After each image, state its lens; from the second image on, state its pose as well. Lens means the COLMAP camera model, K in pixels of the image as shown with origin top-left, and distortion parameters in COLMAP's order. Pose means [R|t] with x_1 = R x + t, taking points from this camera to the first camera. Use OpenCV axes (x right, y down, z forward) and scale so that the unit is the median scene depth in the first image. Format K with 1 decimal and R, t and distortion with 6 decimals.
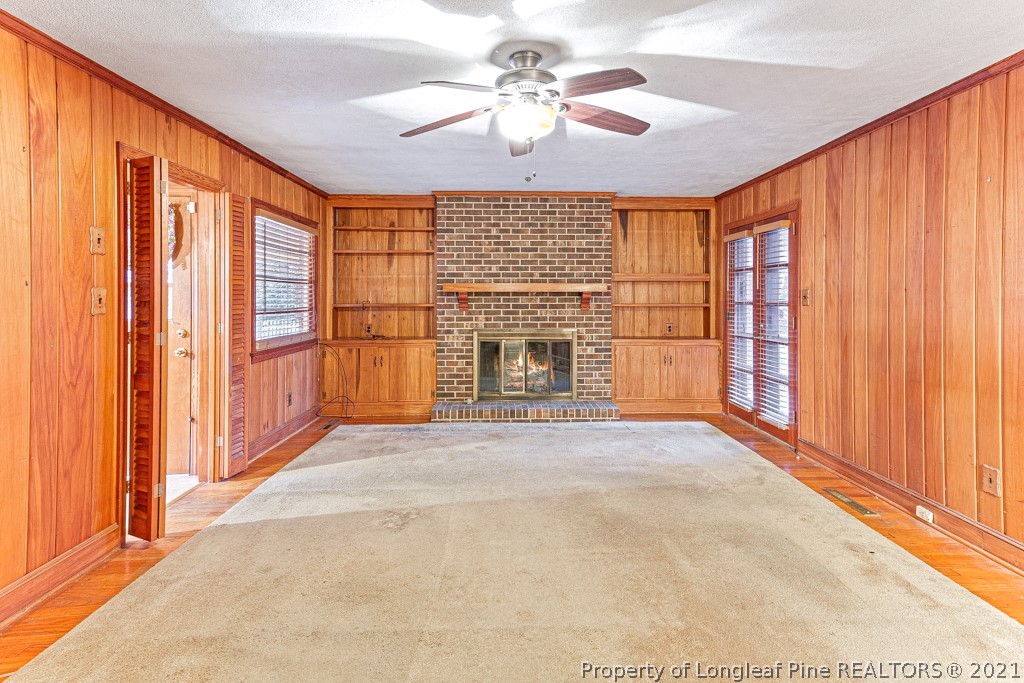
lens RADIAL K [[485.2, 0, 526.3], [0, 485.2, 294.7], [0, 0, 1]] dist [0.001891, 0.016802]
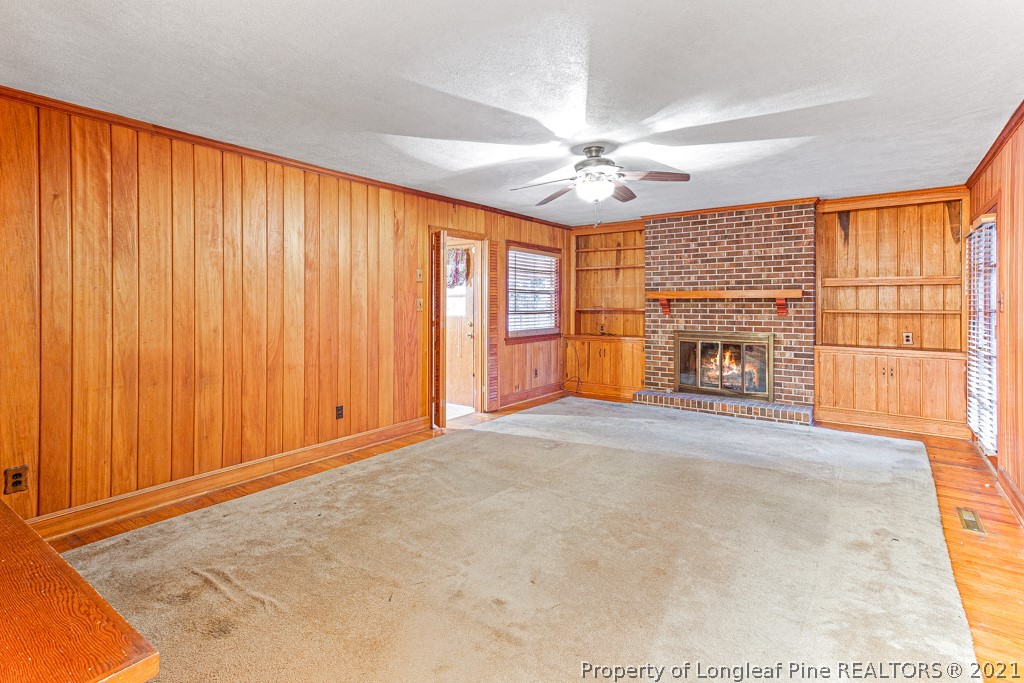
lens RADIAL K [[500.7, 0, 528.3], [0, 500.7, 296.5], [0, 0, 1]] dist [0.002462, 0.000394]
pose [[0.791377, -0.008286, -0.611273, 0.351567], [0.003114, 0.999950, -0.009524, -0.000271], [0.611321, 0.005634, 0.791363, -0.173585]]
